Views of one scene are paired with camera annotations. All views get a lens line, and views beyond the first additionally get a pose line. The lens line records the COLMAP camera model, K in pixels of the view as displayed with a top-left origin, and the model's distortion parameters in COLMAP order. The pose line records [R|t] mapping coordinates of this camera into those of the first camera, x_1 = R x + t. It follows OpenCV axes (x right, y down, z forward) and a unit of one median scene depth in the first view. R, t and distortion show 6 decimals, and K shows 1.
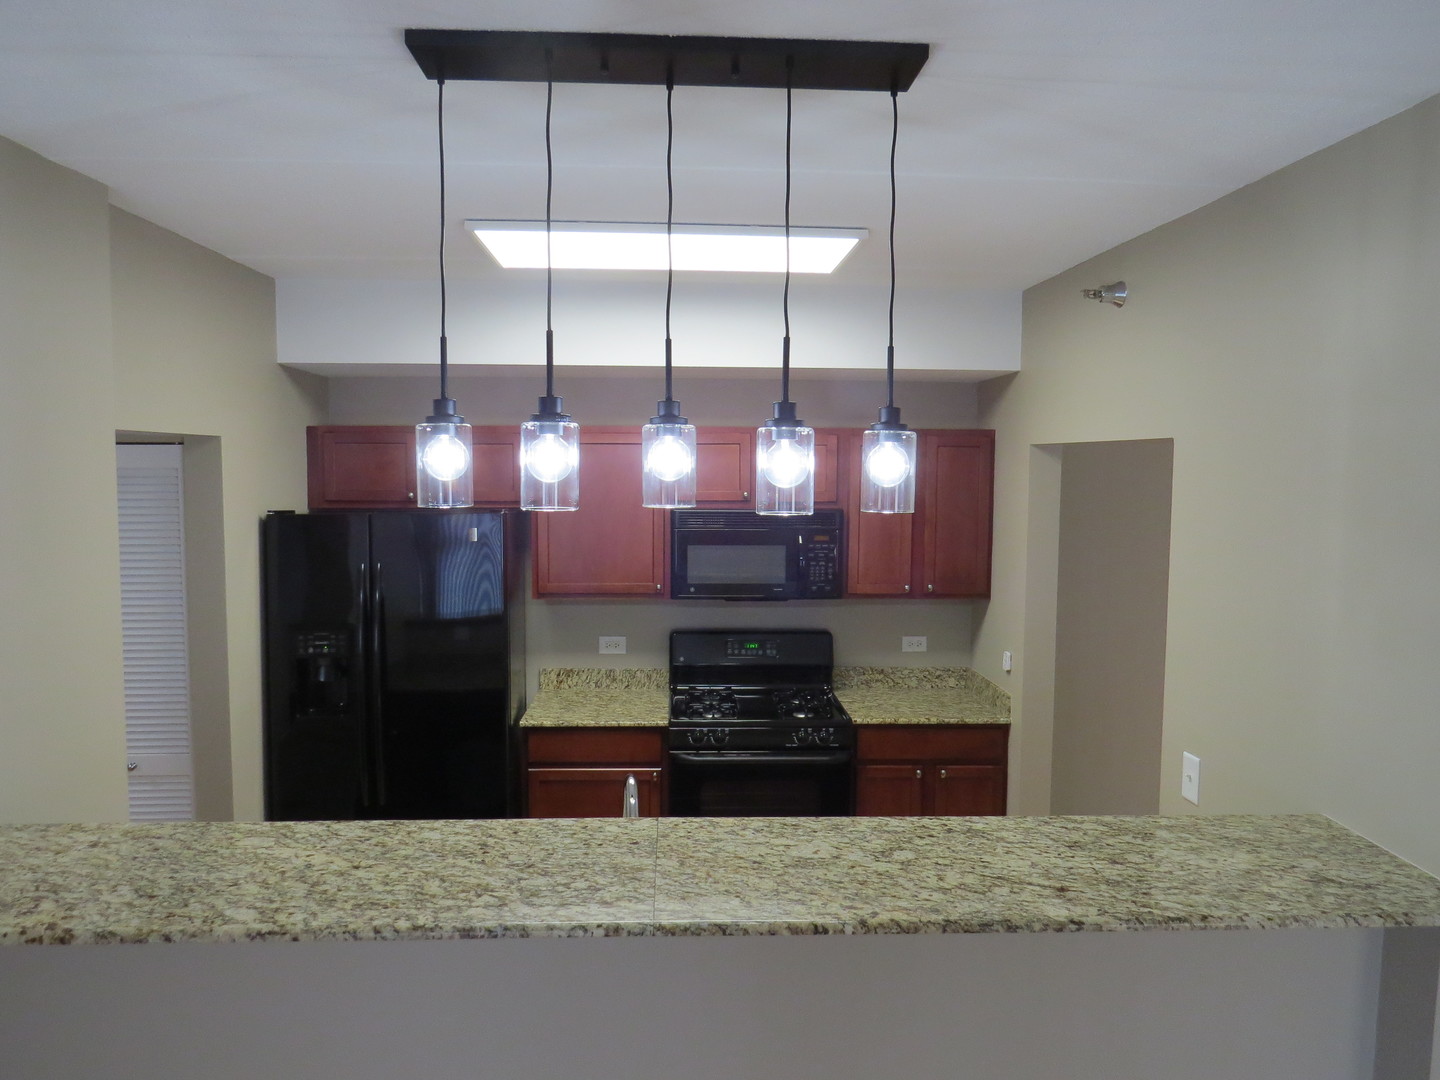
lens RADIAL K [[1036.8, 0, 716.0], [0, 1036.8, 529.2], [0, 0, 1]] dist [-0.005928, -0.007149]
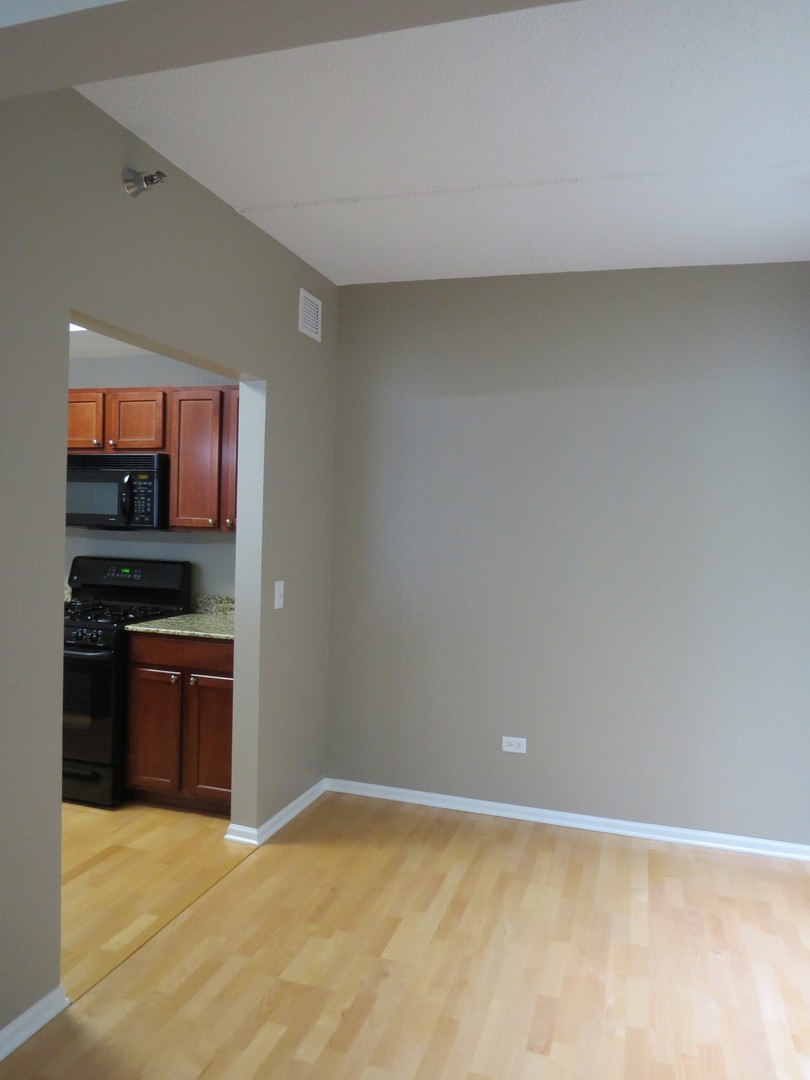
lens RADIAL K [[777.6, 0, 409.2], [0, 777.6, 528.8], [0, 0, 1]] dist [-0.005928, -0.007149]
pose [[0.937498, 0.022235, -0.347279, 0.729597], [-0.039534, 0.998301, -0.042808, 0.098099], [0.345737, 0.053862, 0.936784, 0.282822]]
